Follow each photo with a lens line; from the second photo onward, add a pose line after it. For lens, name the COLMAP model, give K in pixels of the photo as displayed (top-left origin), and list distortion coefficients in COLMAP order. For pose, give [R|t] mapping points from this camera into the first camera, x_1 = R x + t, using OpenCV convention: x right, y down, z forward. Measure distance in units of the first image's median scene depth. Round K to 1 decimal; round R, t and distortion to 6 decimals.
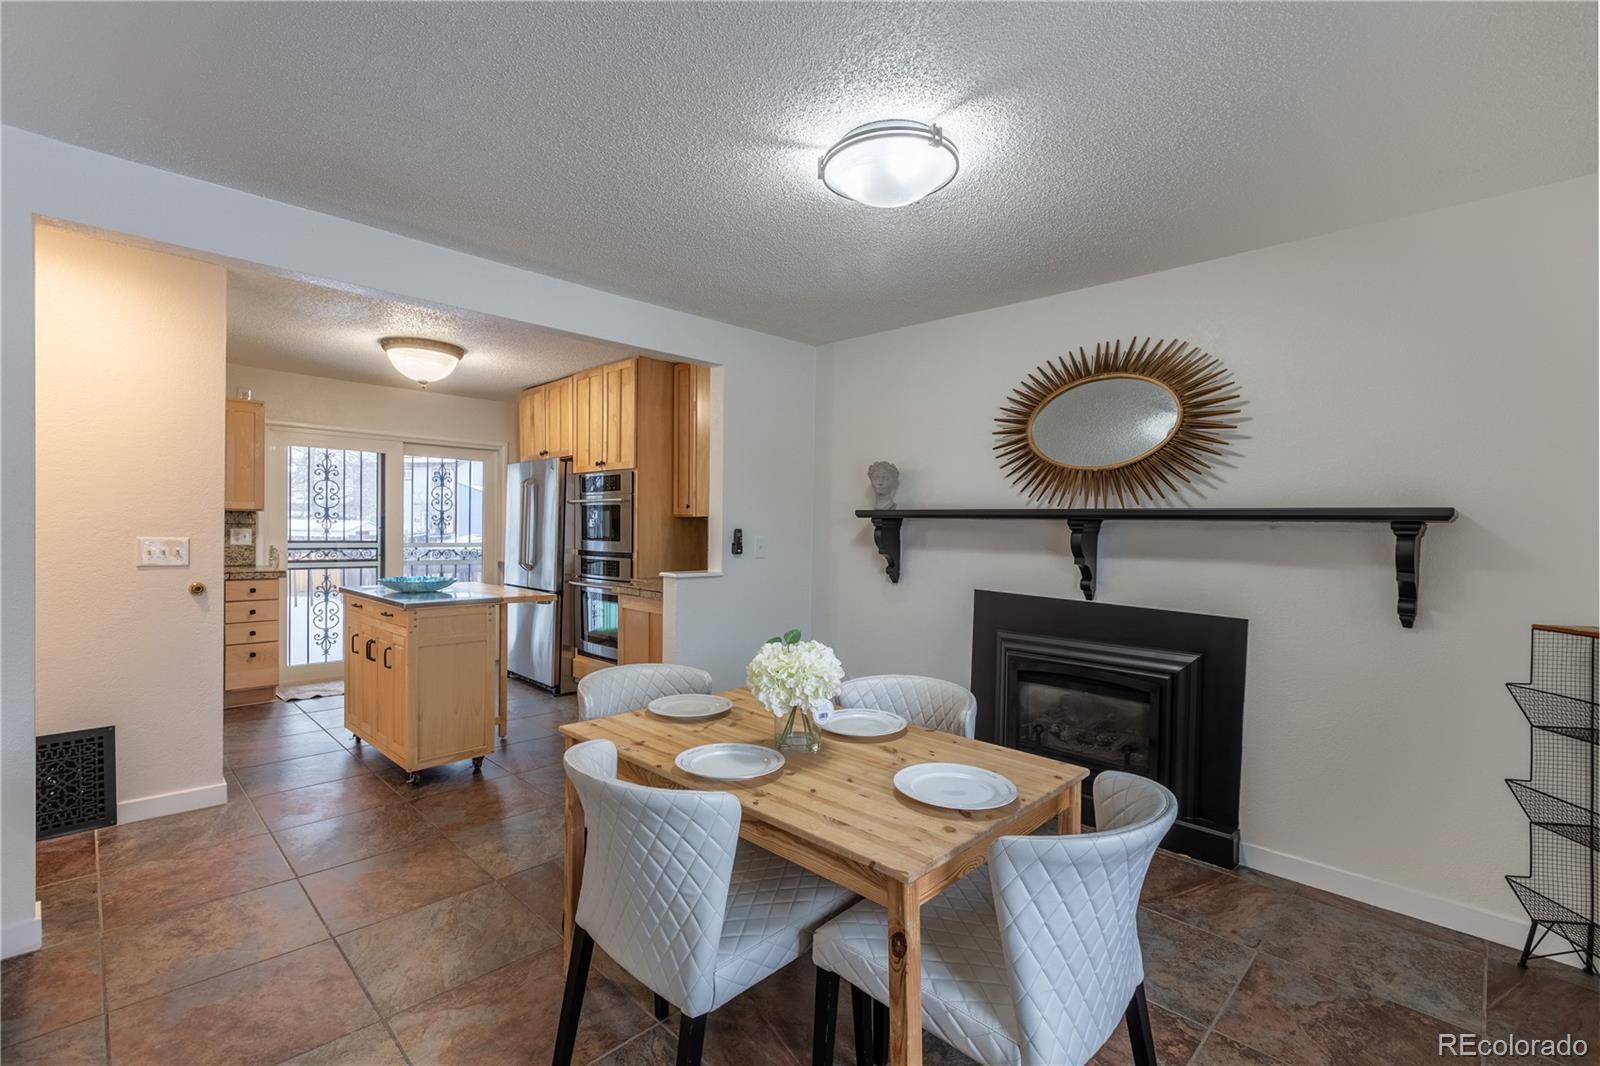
lens RADIAL K [[714.7, 0, 786.6], [0, 714.7, 538.3], [0, 0, 1]] dist [0.002735, -0.000794]
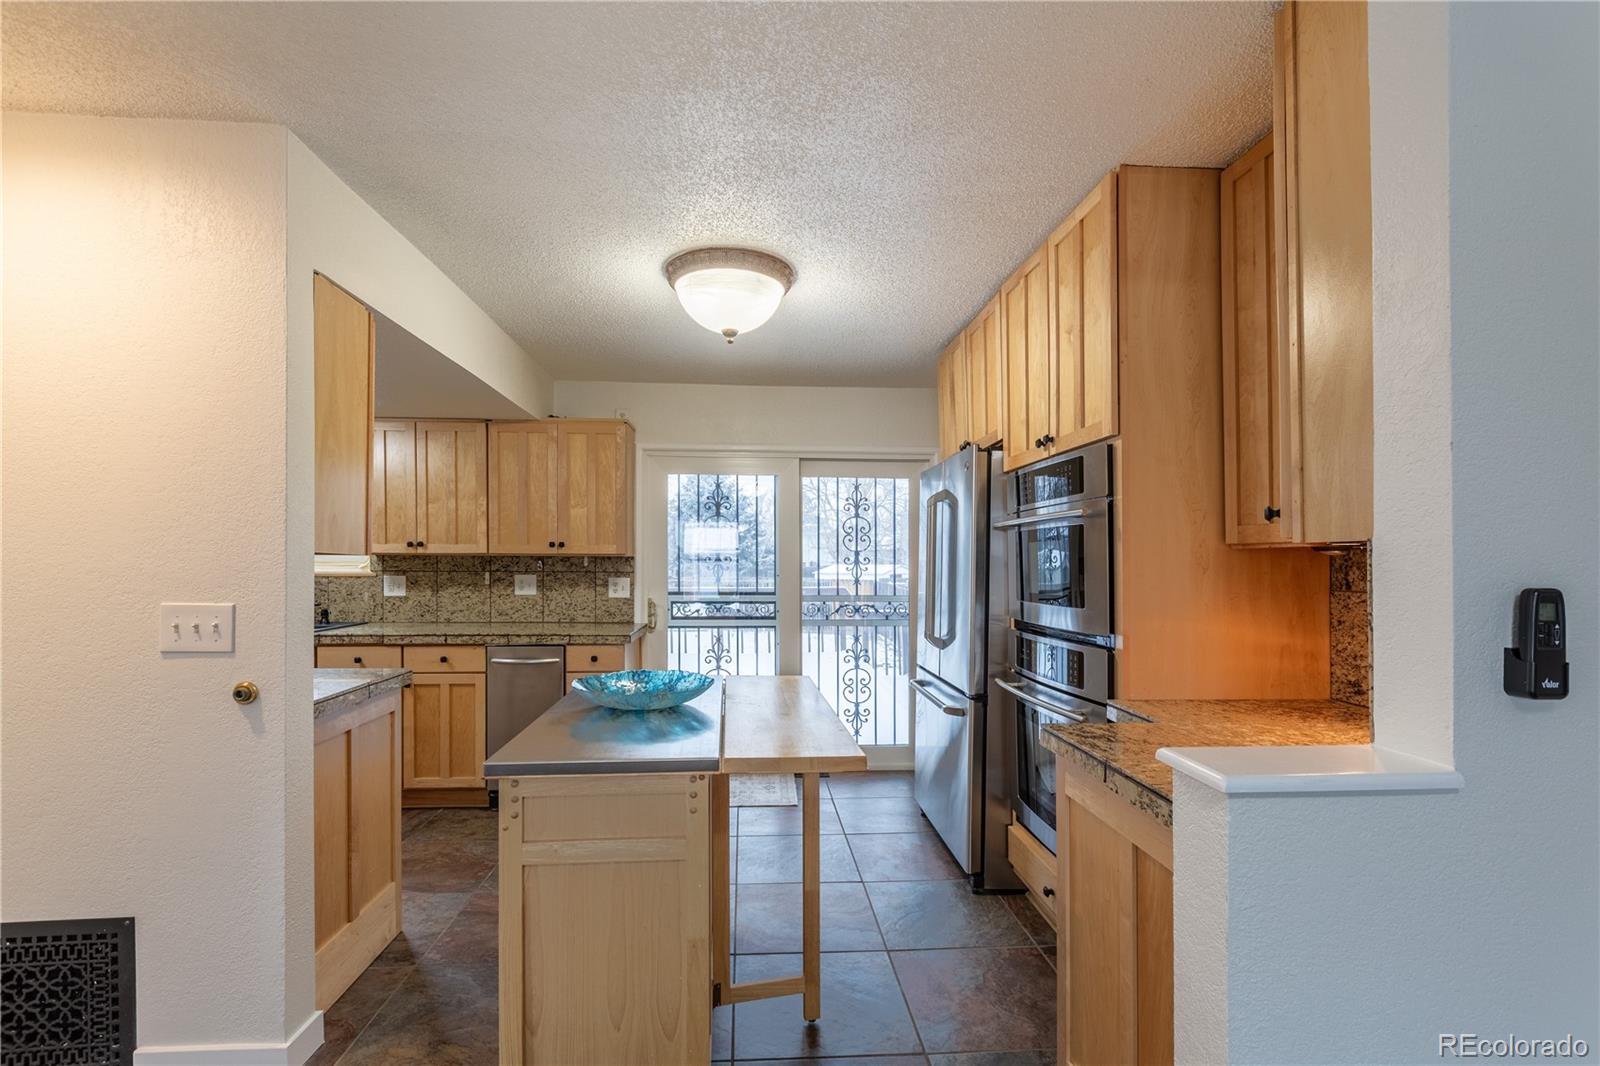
lens RADIAL K [[714.7, 0, 777.6], [0, 714.7, 555.4], [0, 0, 1]] dist [0.002735, -0.000794]
pose [[0.743310, -0.021490, -0.668601, -0.098477], [-0.001281, 0.999436, -0.033547, -0.016271], [0.668945, 0.025792, 0.742864, 0.683260]]
